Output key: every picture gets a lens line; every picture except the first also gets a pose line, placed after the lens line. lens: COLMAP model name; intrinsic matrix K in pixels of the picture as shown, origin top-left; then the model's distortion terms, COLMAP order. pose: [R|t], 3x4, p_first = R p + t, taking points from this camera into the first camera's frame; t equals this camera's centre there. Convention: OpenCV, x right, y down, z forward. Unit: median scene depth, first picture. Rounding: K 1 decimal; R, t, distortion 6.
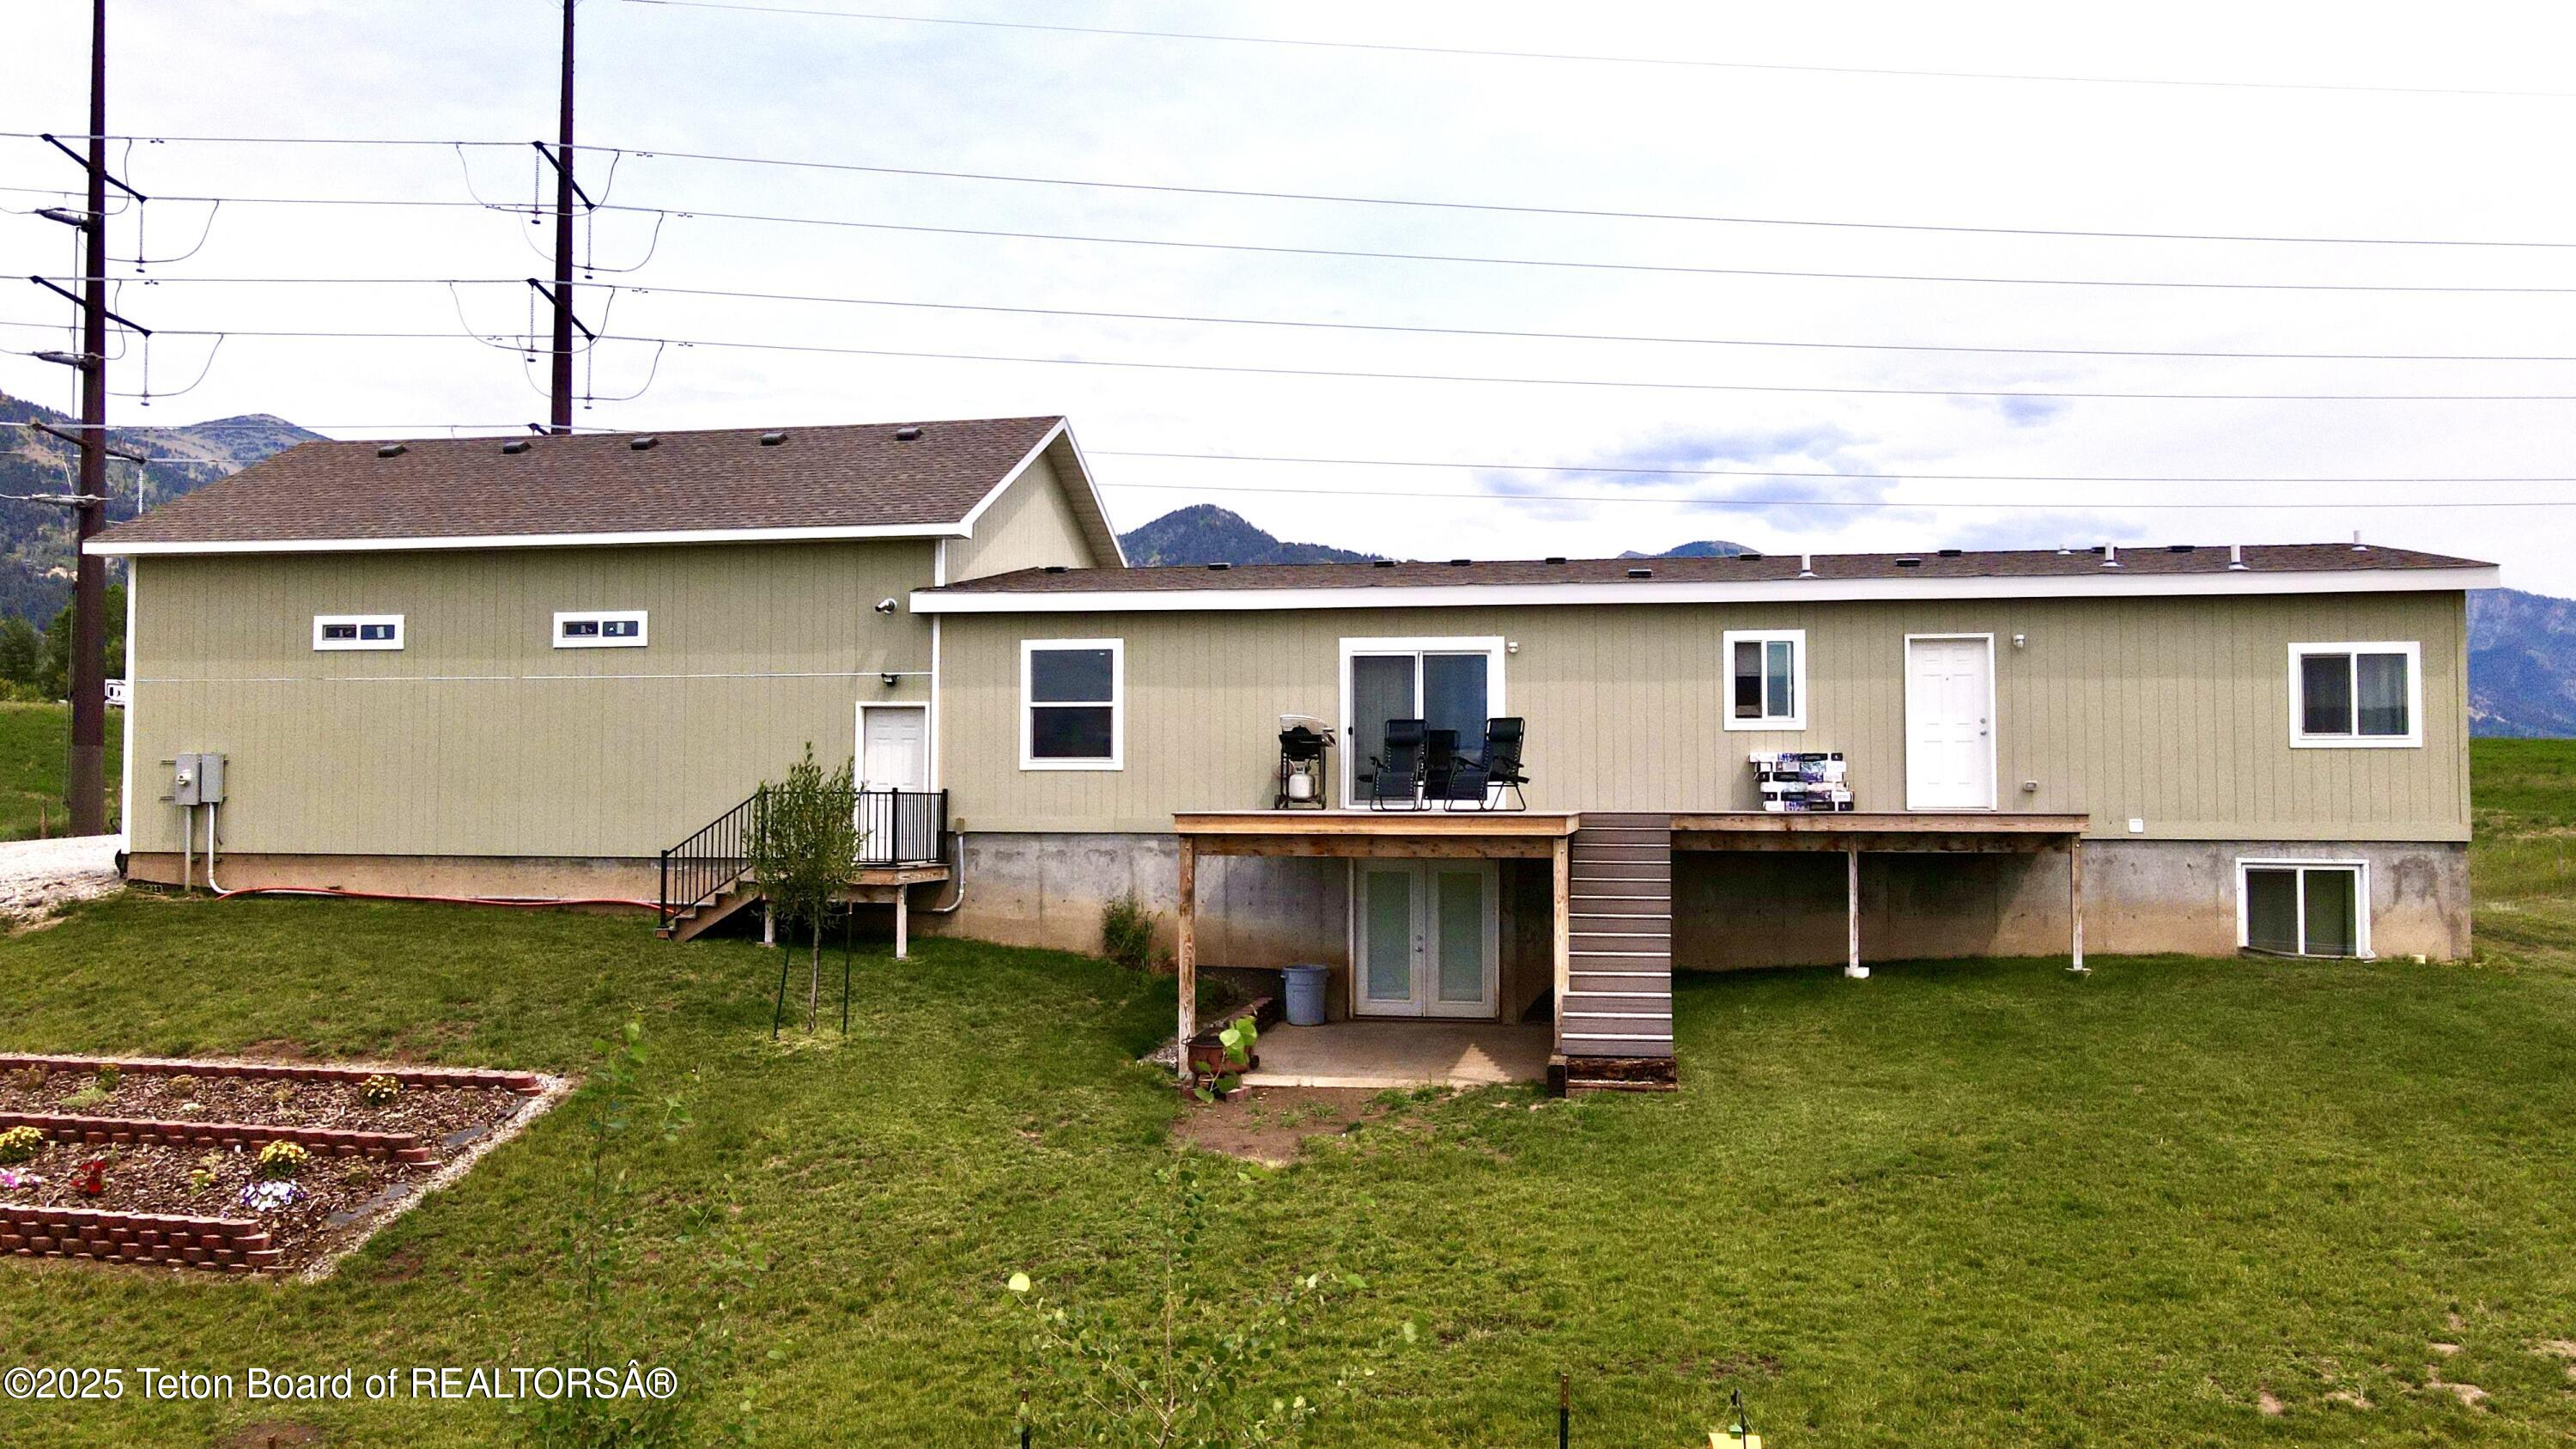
lens RADIAL K [[1879.4, 0, 1288.0], [0, 1879.4, 724.5], [0, 0, 1]] dist [-0.004142, 0.035983]
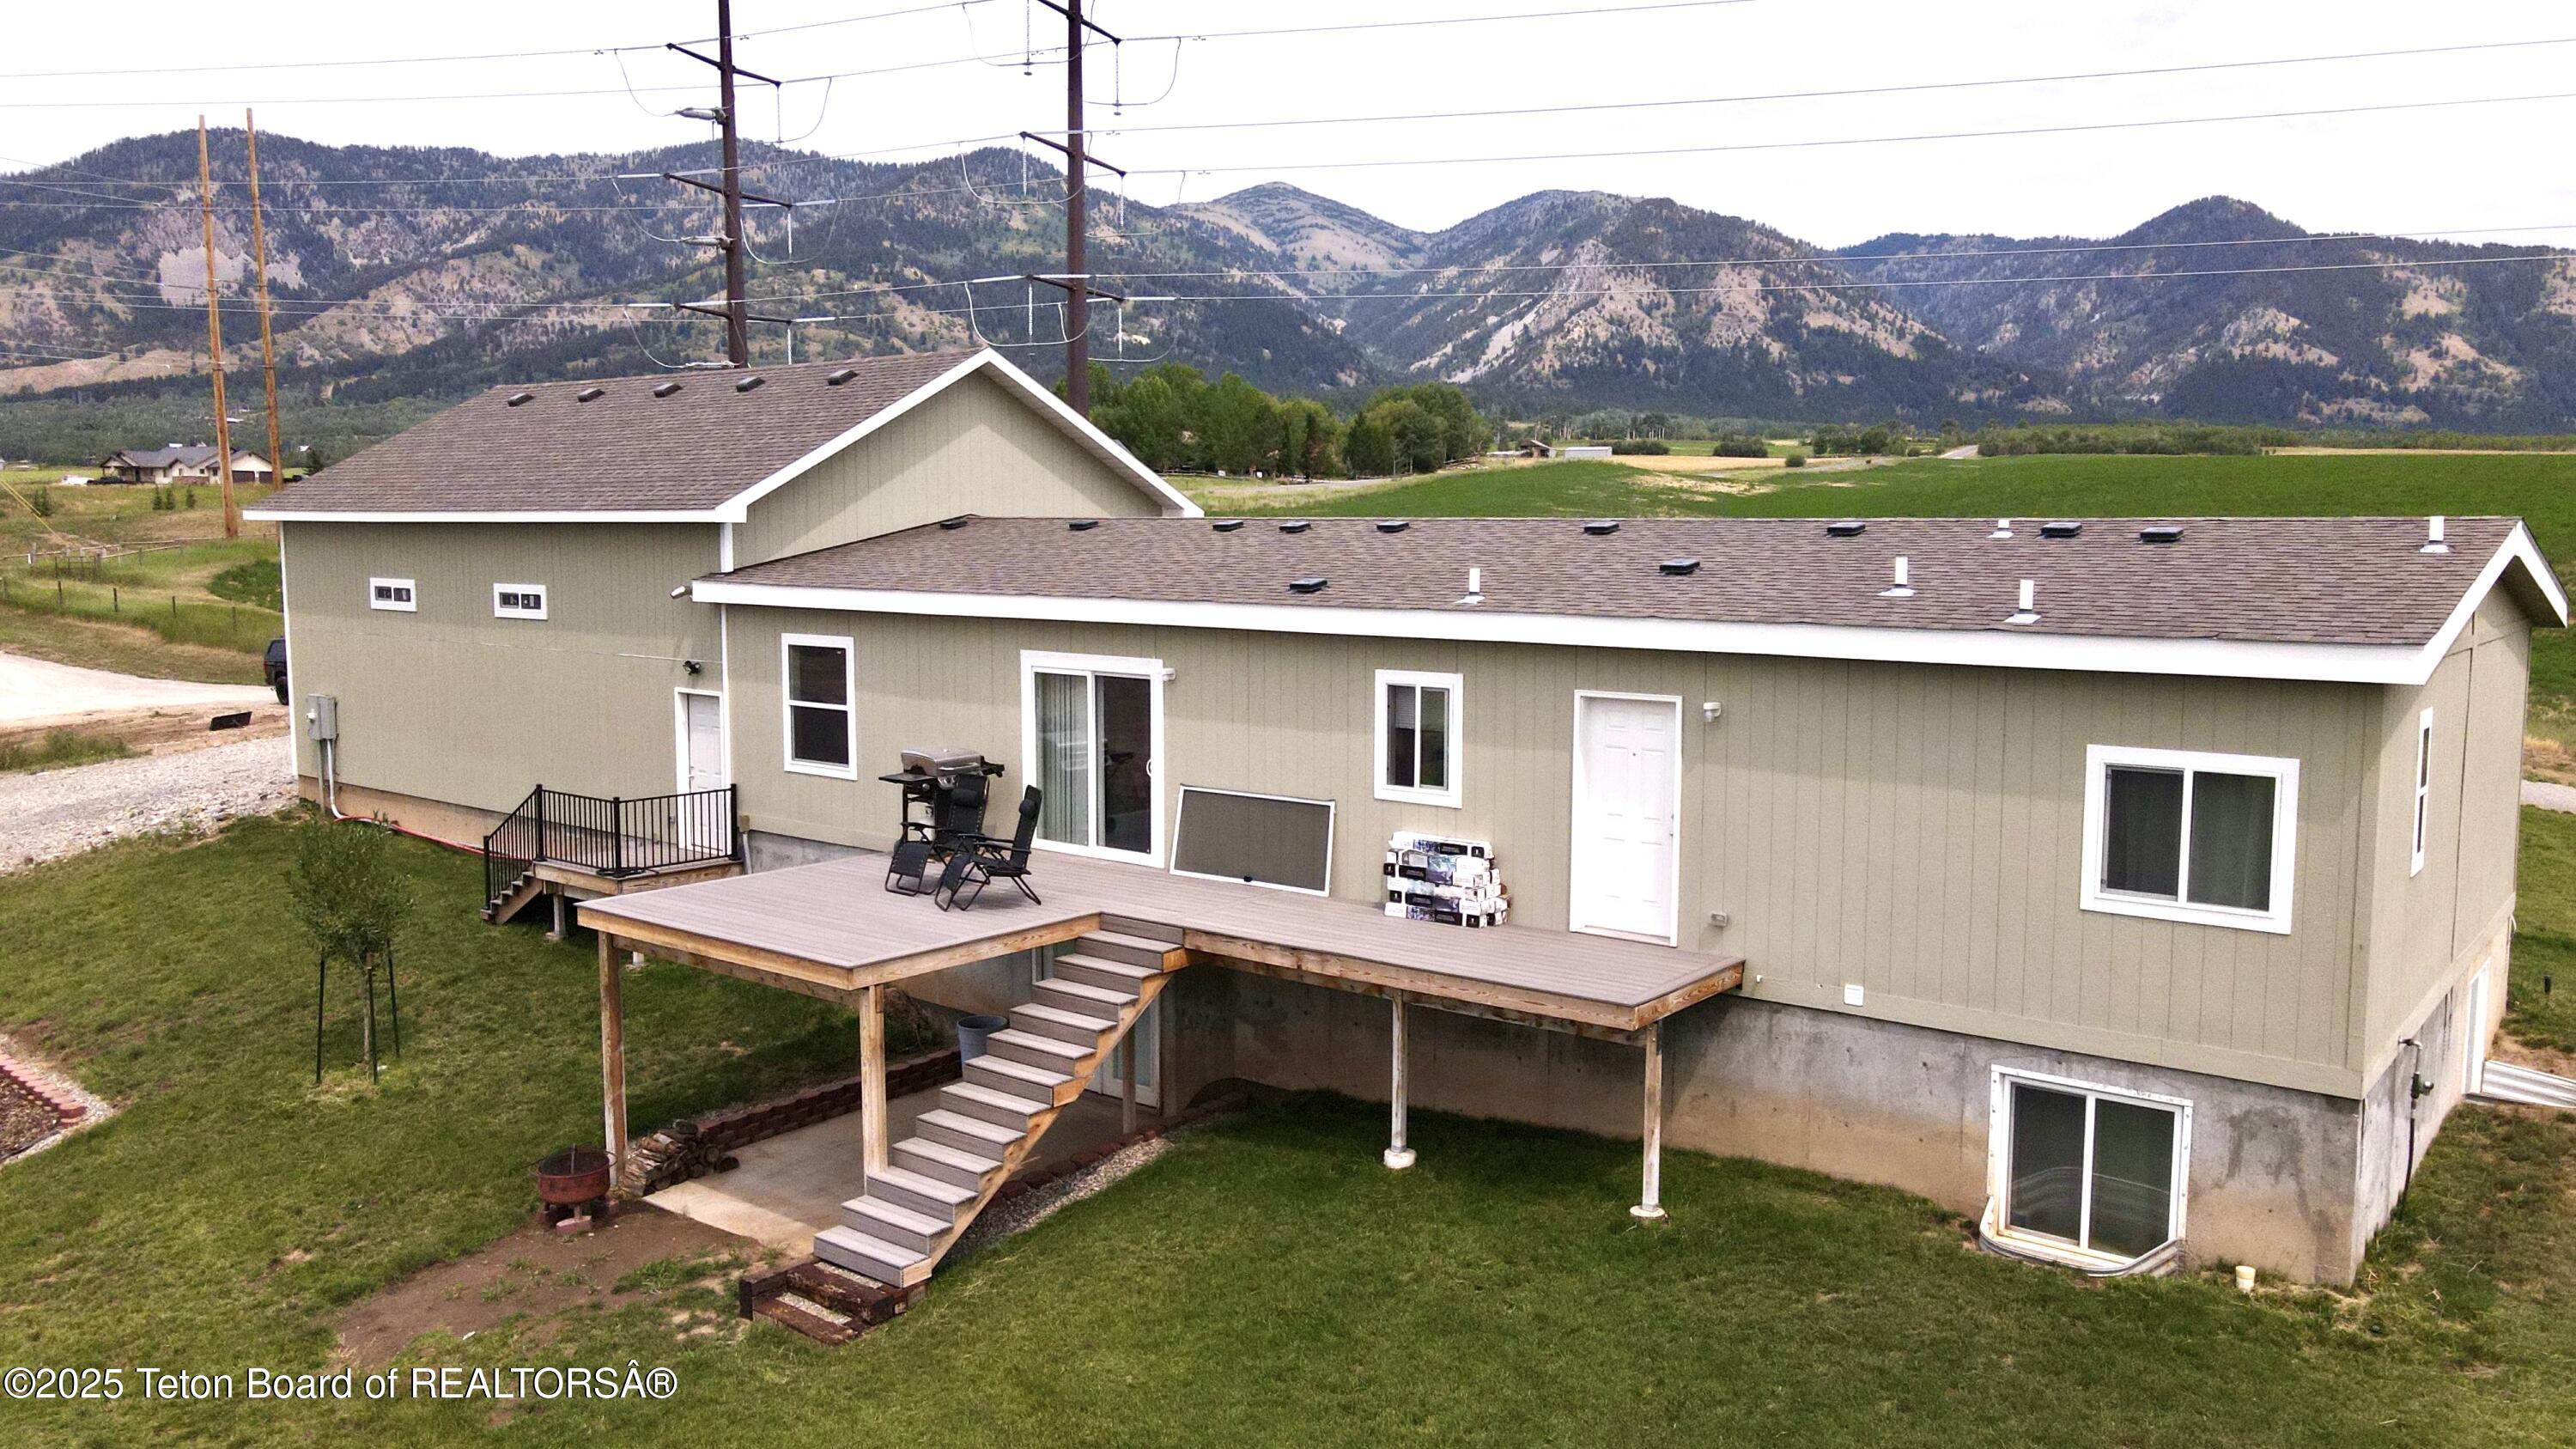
lens RADIAL K [[1879.4, 0, 1288.0], [0, 1879.4, 724.5], [0, 0, 1]] dist [-0.004142, 0.035983]
pose [[0.885432, 0.049129, -0.462166, 0.567791], [0.015535, 0.990713, 0.135077, -0.134547], [0.464510, -0.126782, 0.876446, 0.320043]]
